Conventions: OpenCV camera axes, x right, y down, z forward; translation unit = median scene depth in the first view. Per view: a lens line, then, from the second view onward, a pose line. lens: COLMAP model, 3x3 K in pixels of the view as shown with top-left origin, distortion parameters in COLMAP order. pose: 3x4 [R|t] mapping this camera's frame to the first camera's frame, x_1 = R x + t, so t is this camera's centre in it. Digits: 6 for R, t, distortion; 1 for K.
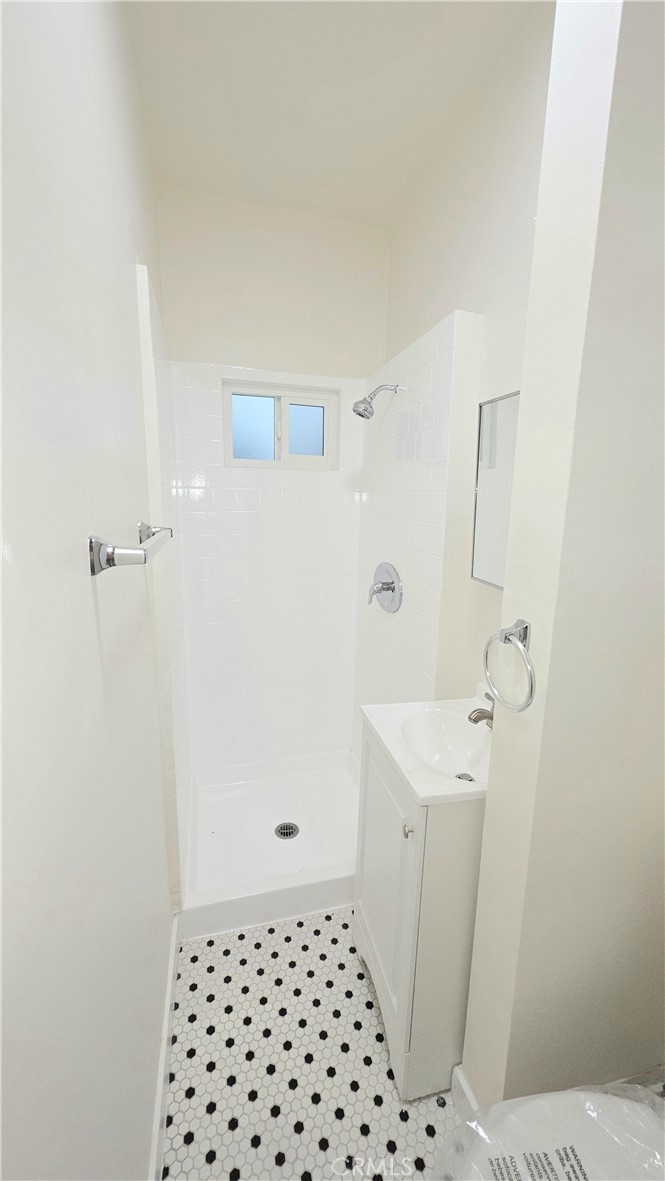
lens RADIAL K [[473.3, 0, 334.3], [0, 473.3, 590.3], [0, 0, 1]] dist [0.001463, 0.000253]
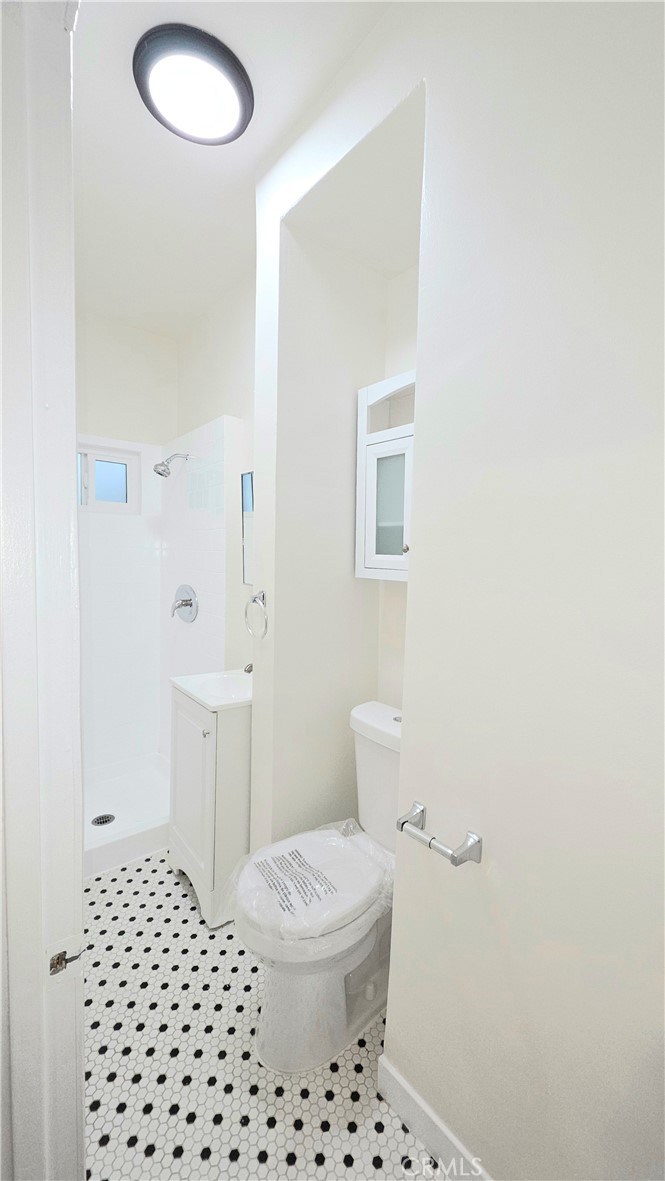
lens RADIAL K [[473.3, 0, 334.2], [0, 473.3, 585.4], [0, 0, 1]] dist [0.001463, 0.000253]
pose [[0.913659, -0.024255, 0.405757, -0.051831], [0.073551, 0.991605, -0.106344, 0.136366], [-0.399772, 0.127006, 0.907773, -0.420607]]
